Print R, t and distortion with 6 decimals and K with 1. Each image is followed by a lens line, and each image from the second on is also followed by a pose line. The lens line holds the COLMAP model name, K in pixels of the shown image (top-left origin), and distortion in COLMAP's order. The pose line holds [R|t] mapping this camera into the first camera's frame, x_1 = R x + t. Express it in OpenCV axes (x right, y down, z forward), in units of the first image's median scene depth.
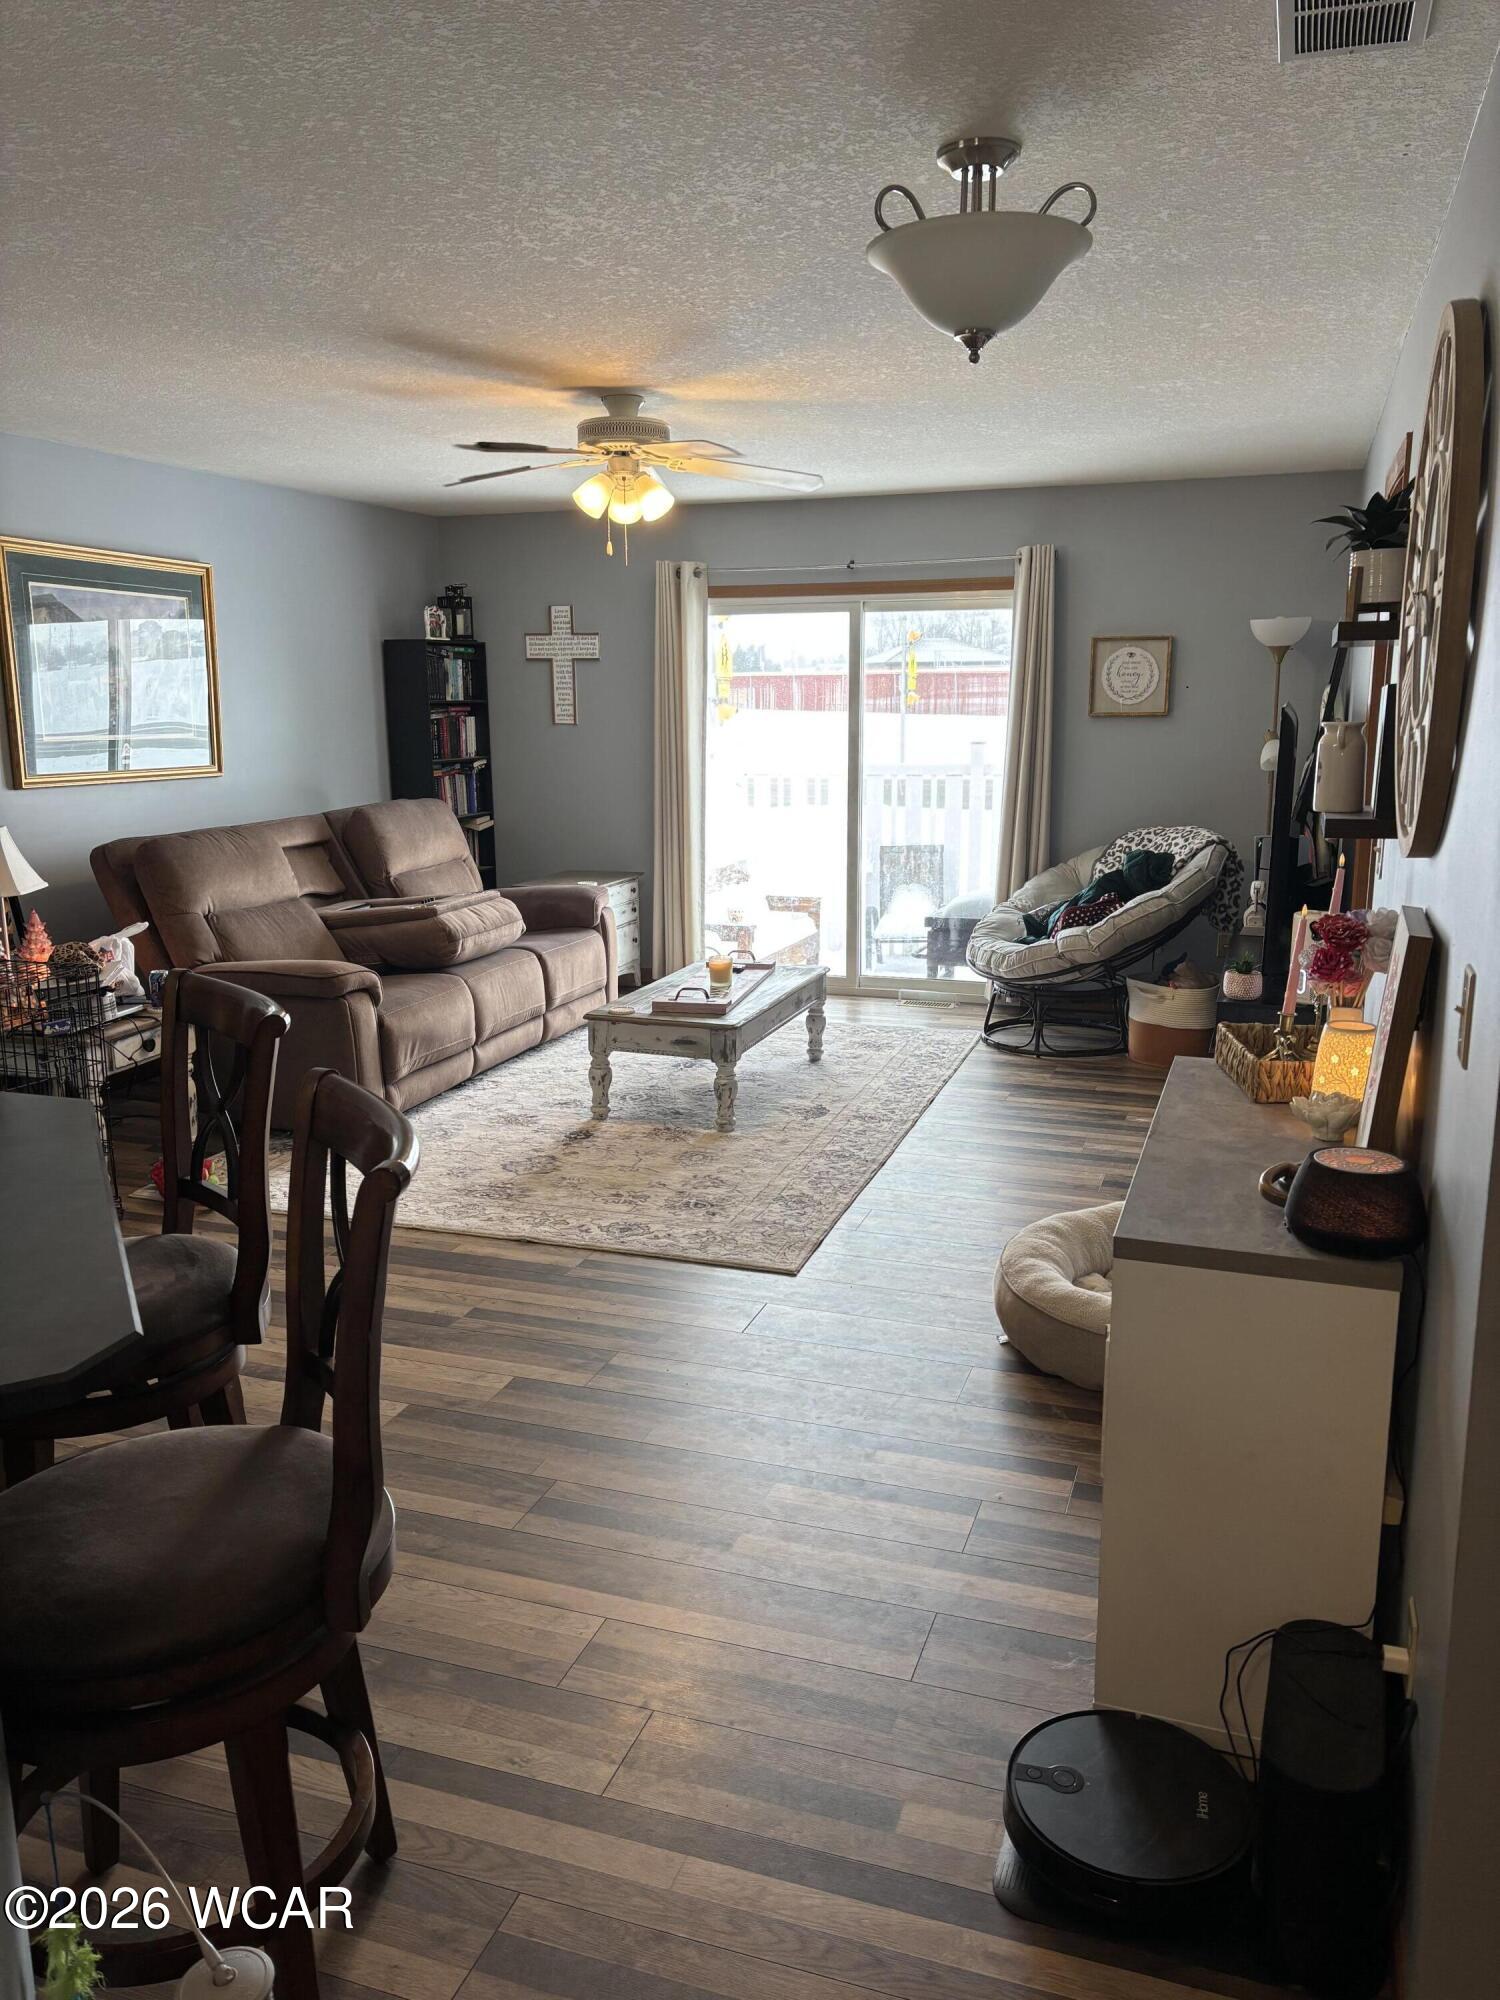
lens RADIAL K [[1506.7, 0, 754.8], [0, 1506.7, 1001.7], [0, 0, 1]] dist [0.038948, -0.044831]
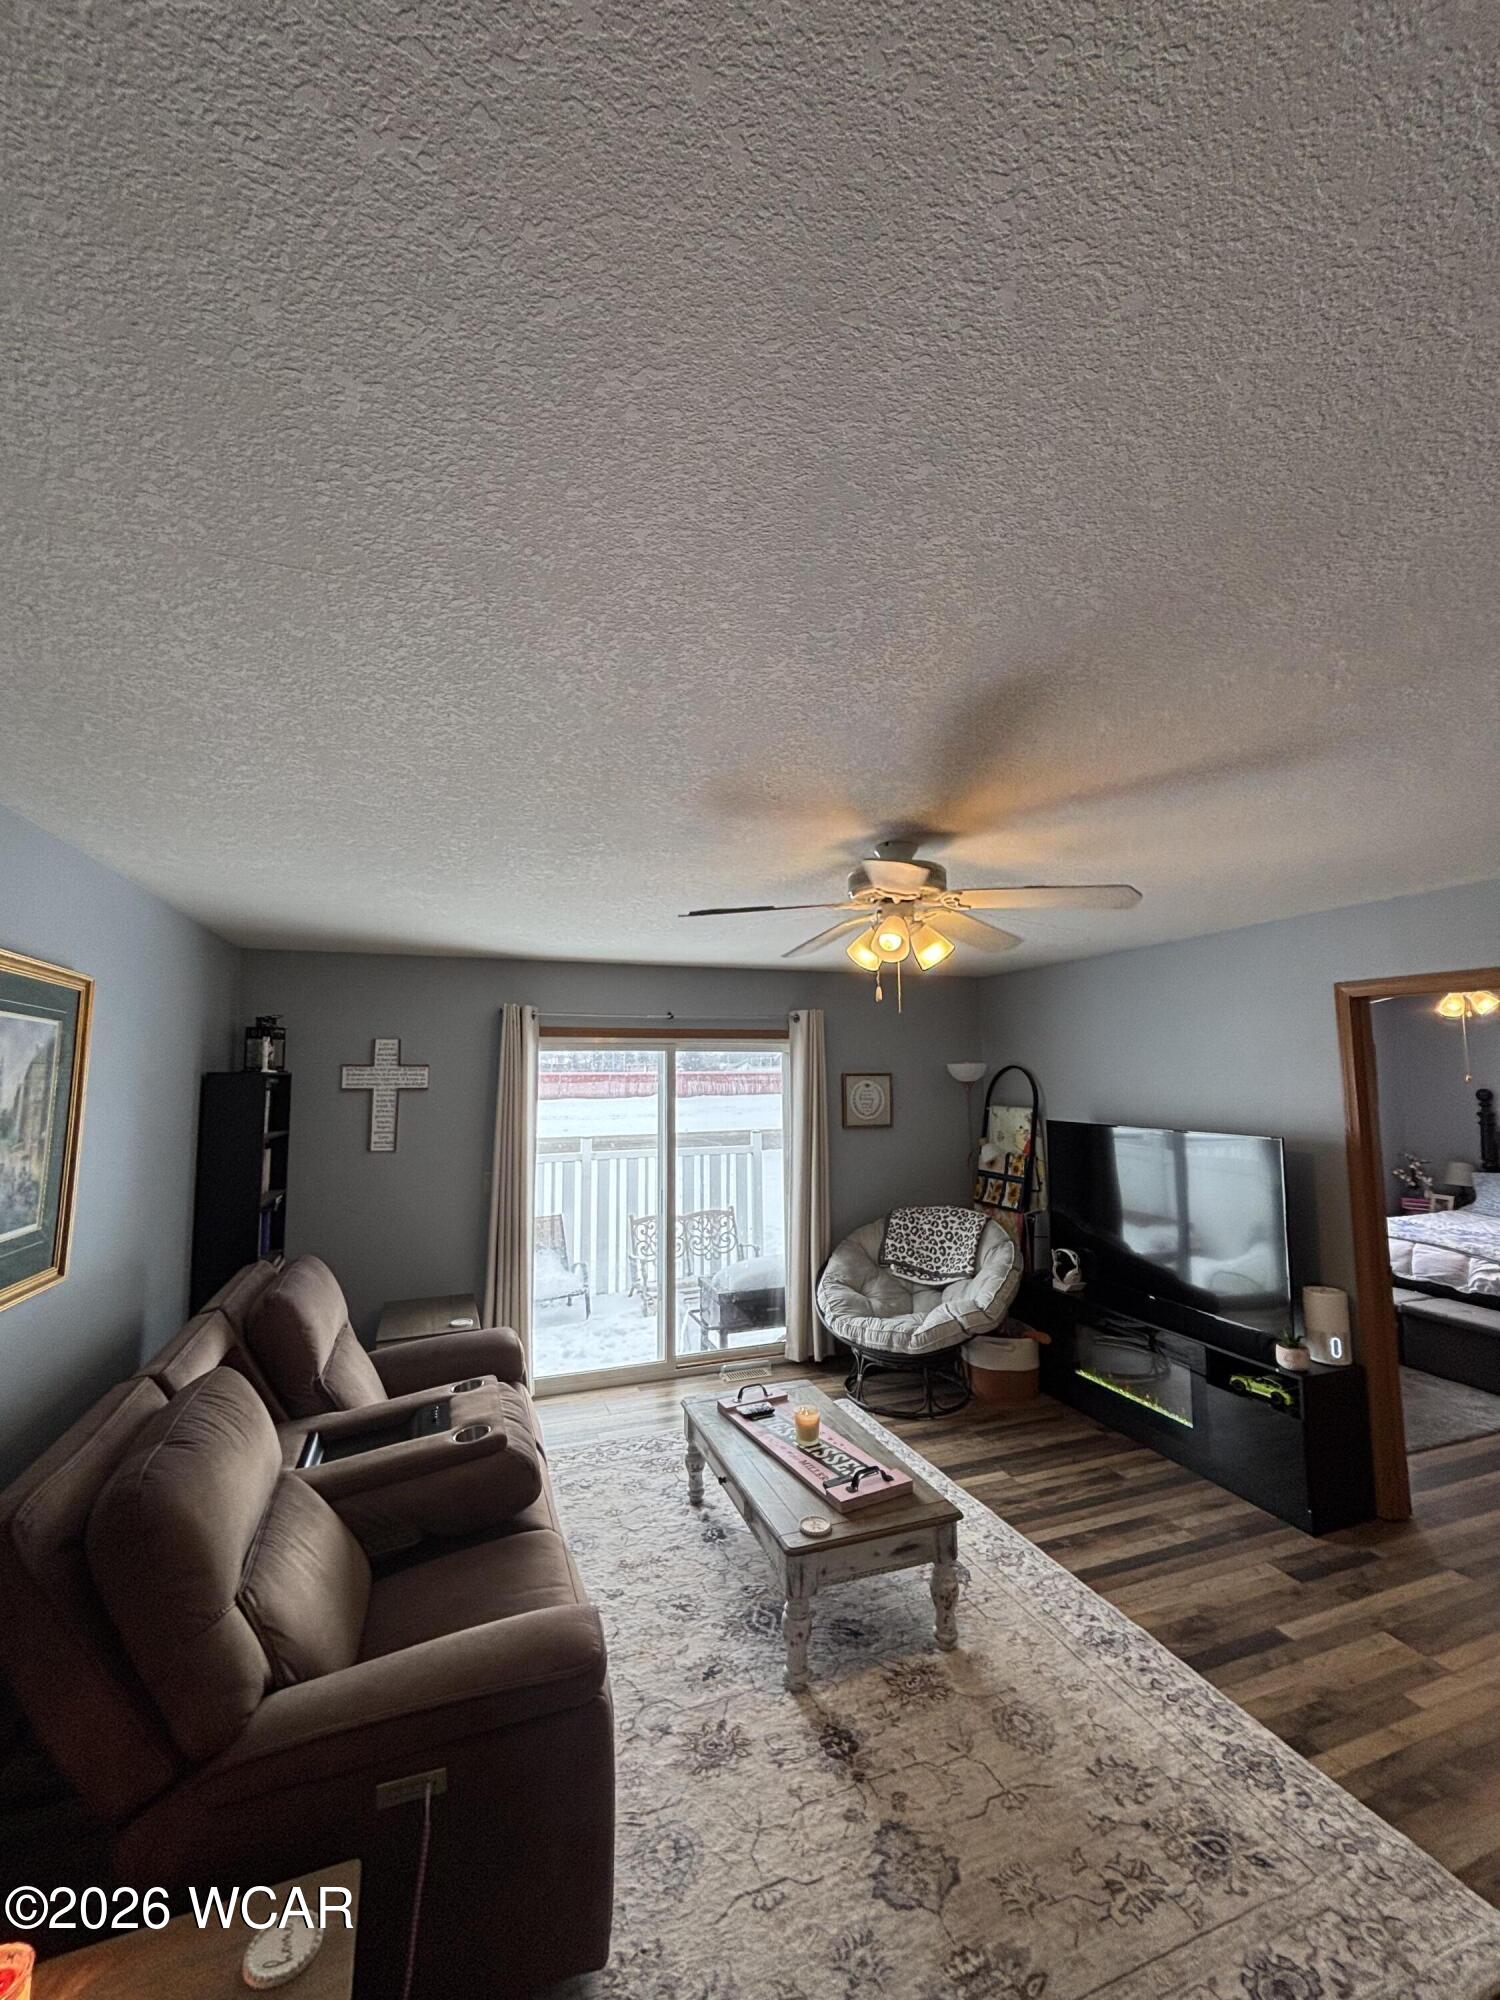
lens RADIAL K [[804.9, 0, 743.6], [0, 804.9, 988.4], [0, 0, 1]] dist [-0.000897, -0.000269]
pose [[0.776144, 0.067410, 0.626942, -0.327670], [0.133107, 0.954349, -0.267398, -0.128444], [-0.616347, 0.290989, 0.731739, 0.486120]]
